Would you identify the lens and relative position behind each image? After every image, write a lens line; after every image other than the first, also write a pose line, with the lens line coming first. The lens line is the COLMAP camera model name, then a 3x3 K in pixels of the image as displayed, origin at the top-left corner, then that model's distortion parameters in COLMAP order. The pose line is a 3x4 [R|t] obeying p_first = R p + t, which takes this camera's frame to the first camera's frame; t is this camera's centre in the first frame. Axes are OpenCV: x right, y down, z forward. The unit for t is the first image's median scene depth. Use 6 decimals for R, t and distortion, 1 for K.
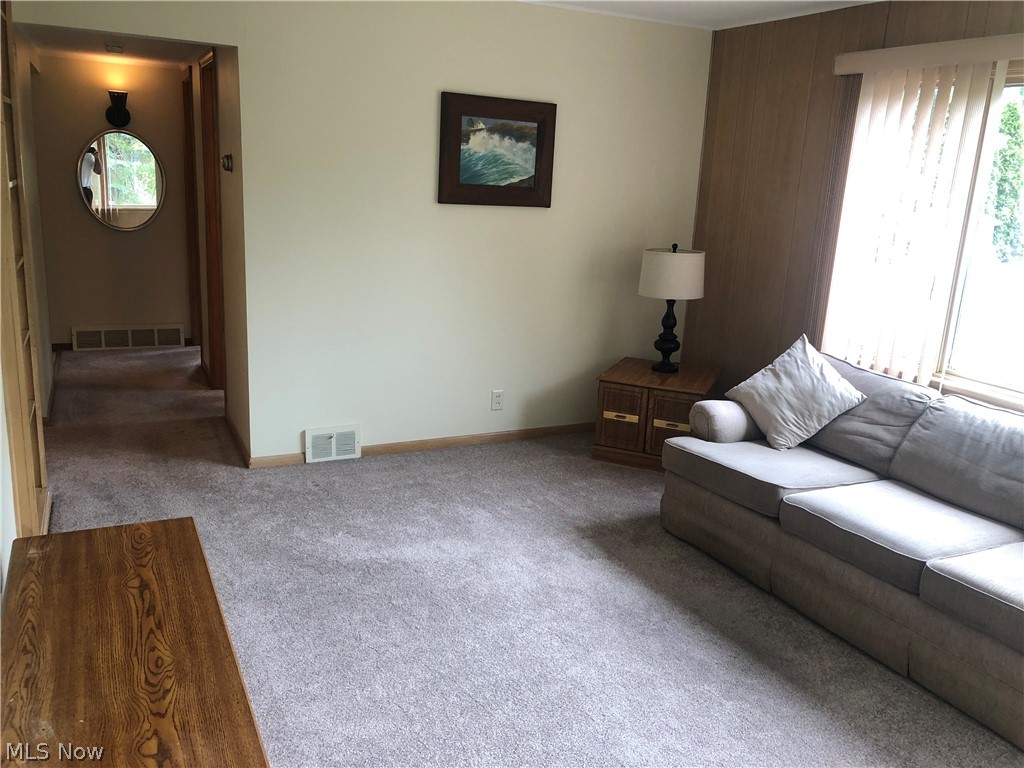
lens RADIAL K [[852.5, 0, 511.5], [0, 852.5, 385.4], [0, 0, 1]] dist [0.019806, 0.004087]
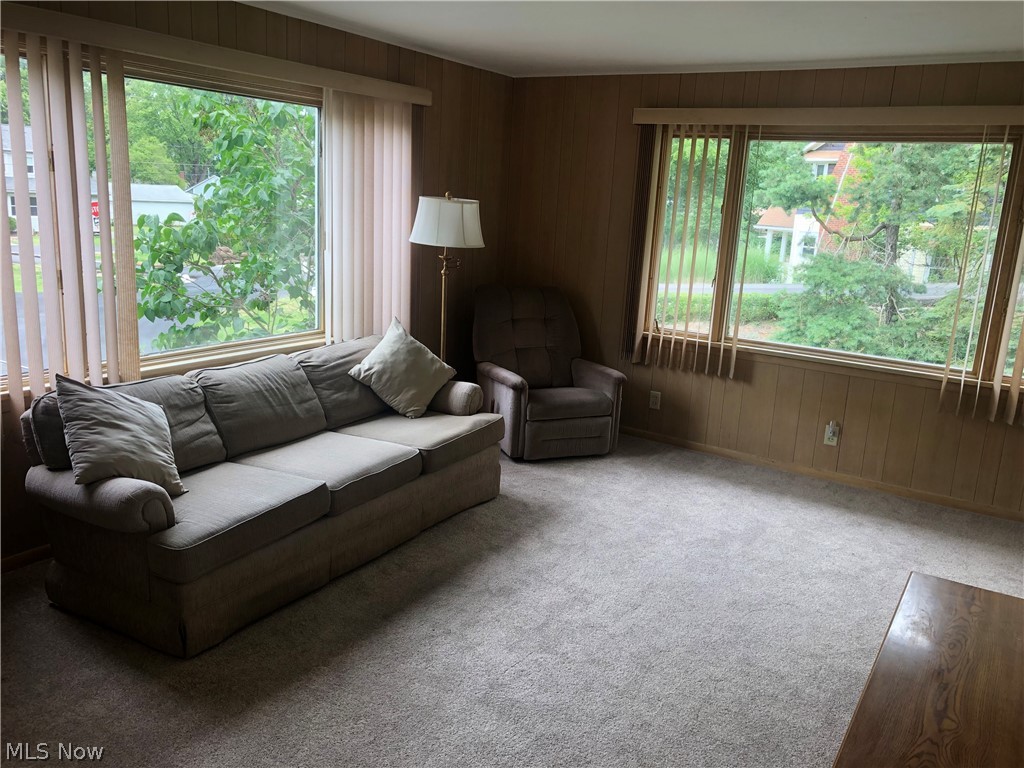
lens RADIAL K [[852.5, 0, 511.7], [0, 852.5, 384.3], [0, 0, 1]] dist [0.019806, 0.004087]
pose [[-0.527953, -0.259950, 0.808512, -0.581595], [0.138827, 0.912783, 0.384128, -0.339263], [-0.837850, 0.315045, -0.445818, 1.176451]]
